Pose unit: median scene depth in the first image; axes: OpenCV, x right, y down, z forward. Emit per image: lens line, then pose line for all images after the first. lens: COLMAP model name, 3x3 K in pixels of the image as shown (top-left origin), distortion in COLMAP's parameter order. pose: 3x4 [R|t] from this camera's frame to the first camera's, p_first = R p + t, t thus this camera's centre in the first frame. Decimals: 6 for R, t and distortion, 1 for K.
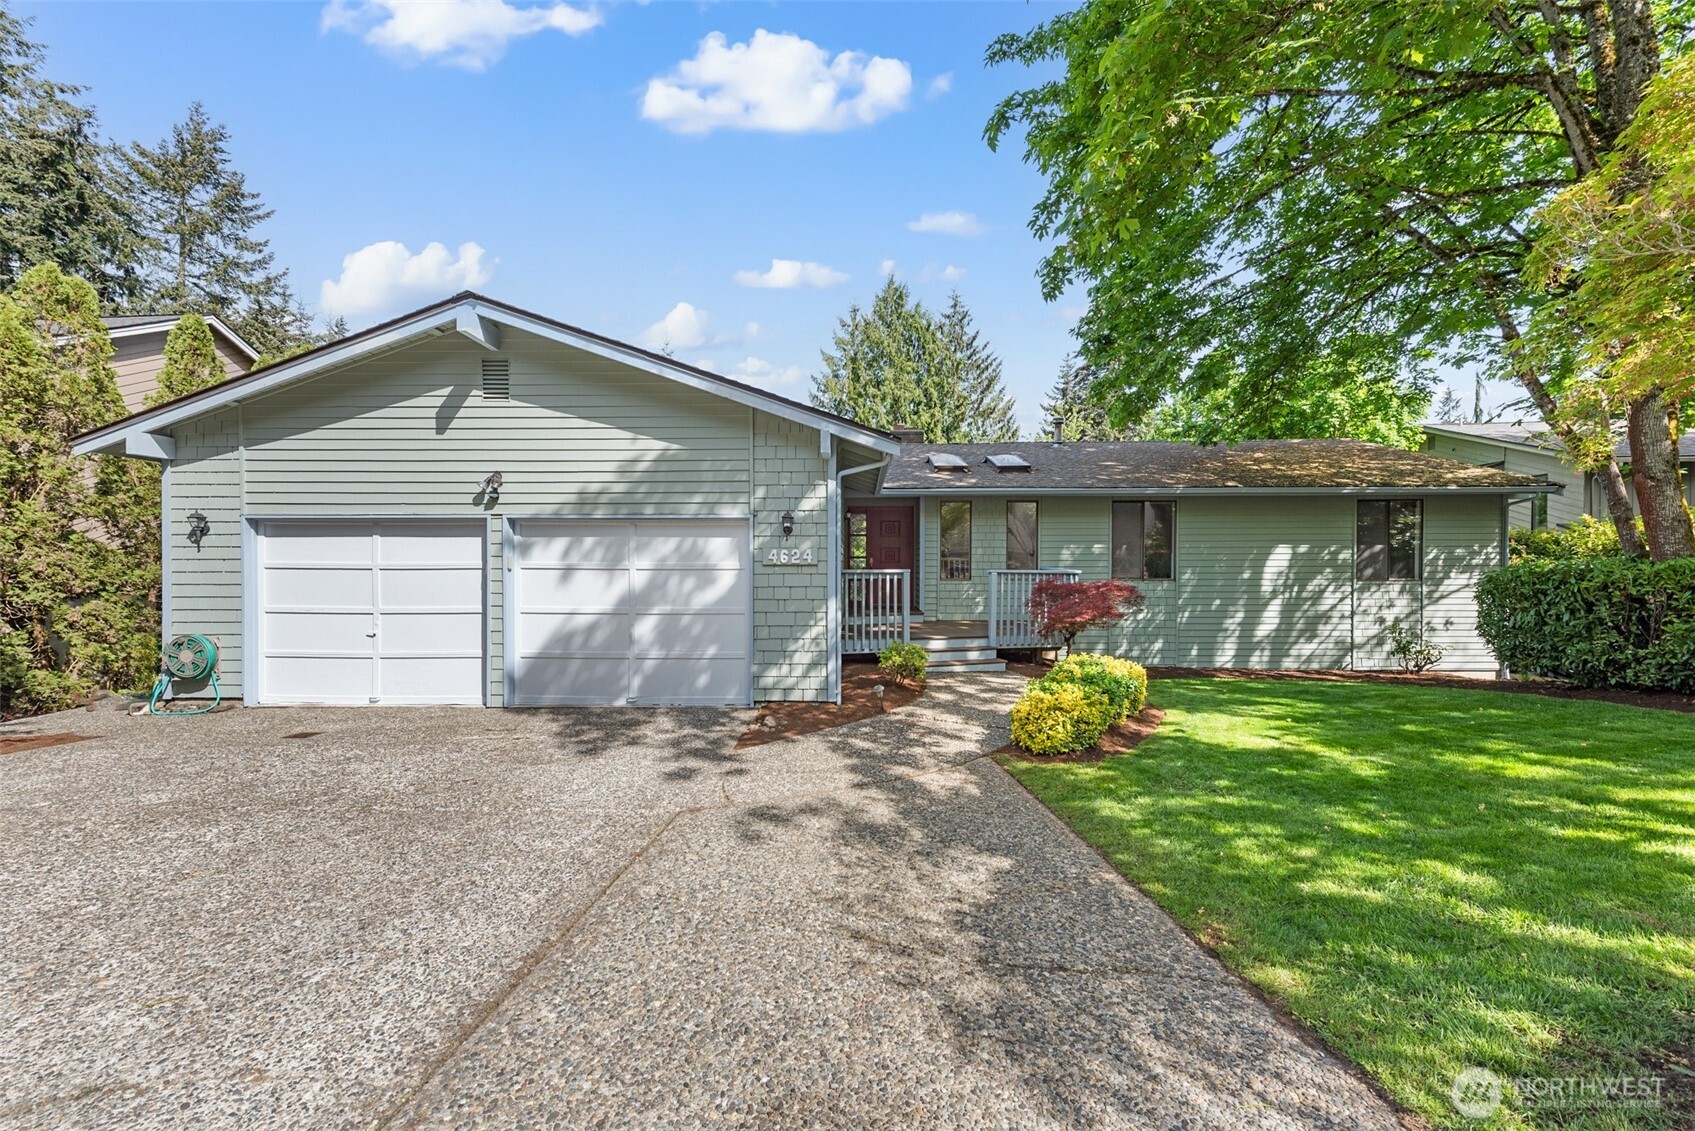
lens RADIAL K [[705.0, 0, 847.5], [0, 705.0, 565.5], [0, 0, 1]] dist [0.025448, -0.007120]
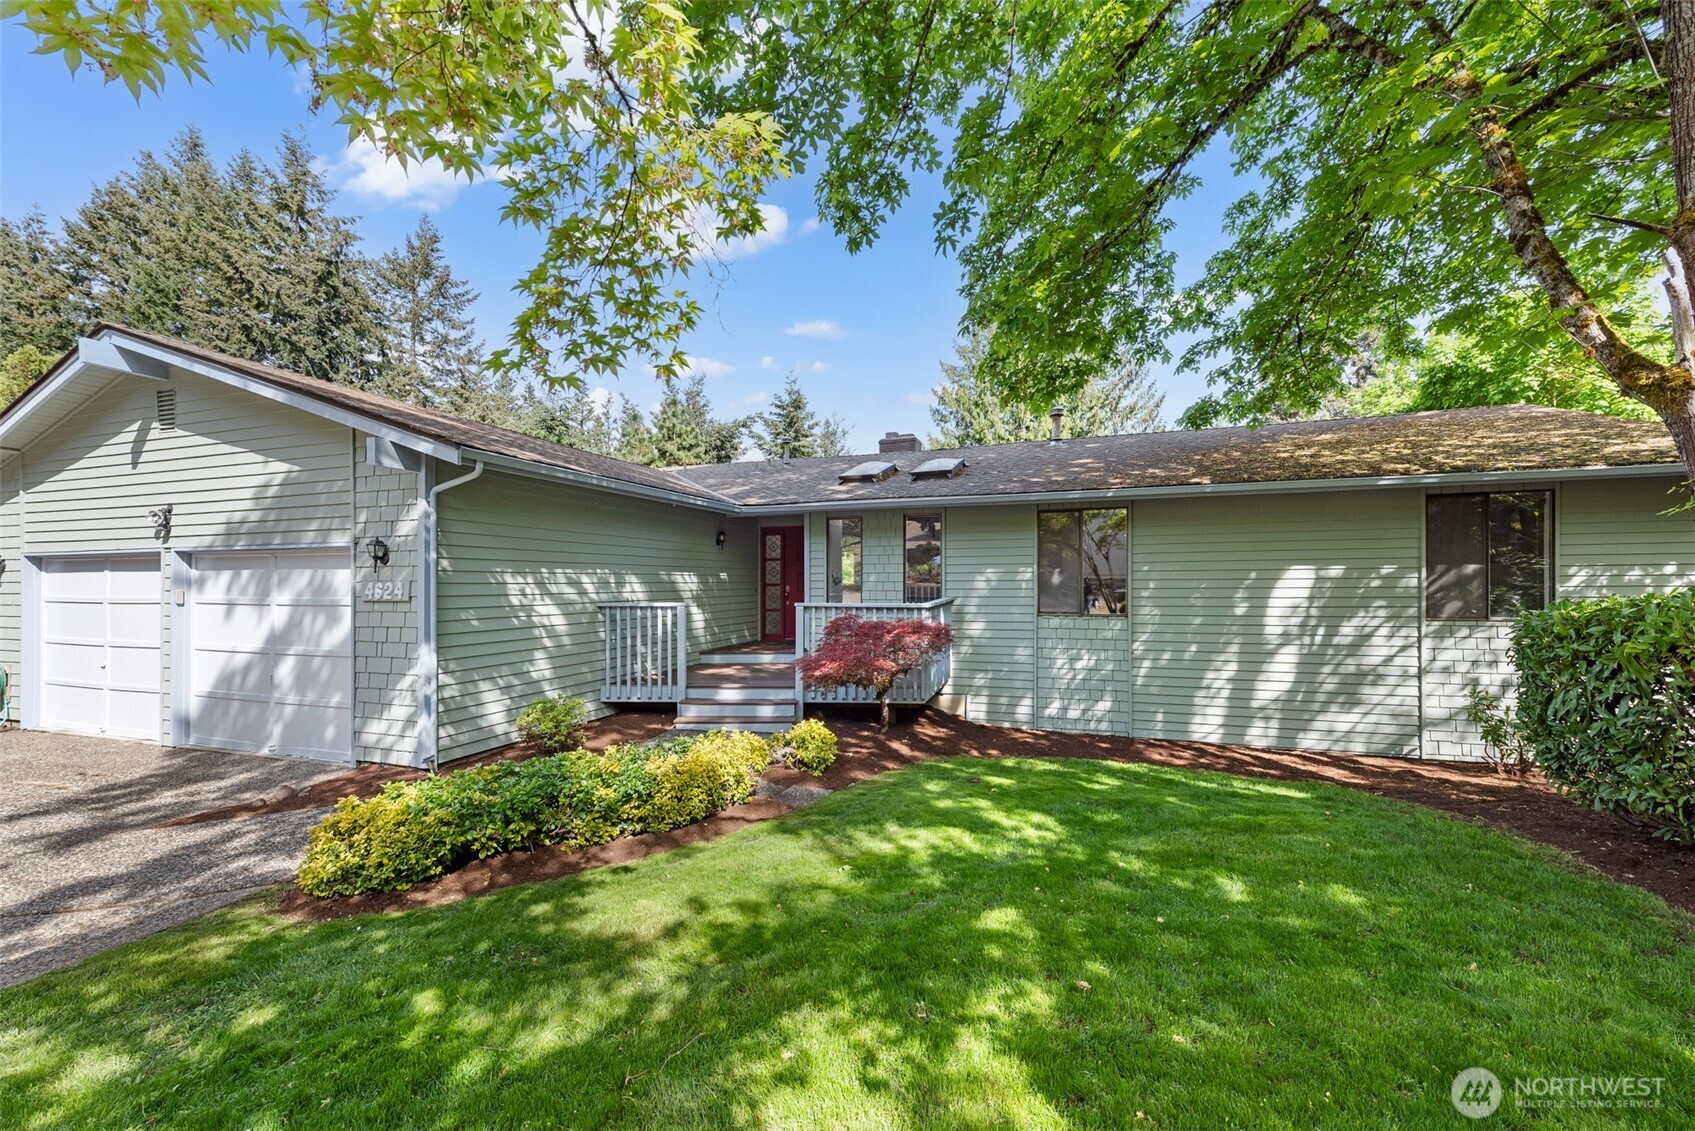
lens RADIAL K [[705.0, 0, 847.5], [0, 705.0, 565.5], [0, 0, 1]] dist [0.025448, -0.007120]
pose [[0.949126, -0.011614, -0.314681, 0.417661], [0.002076, 0.999529, -0.030626, -0.009542], [0.314889, 0.028415, 0.948703, 0.217280]]
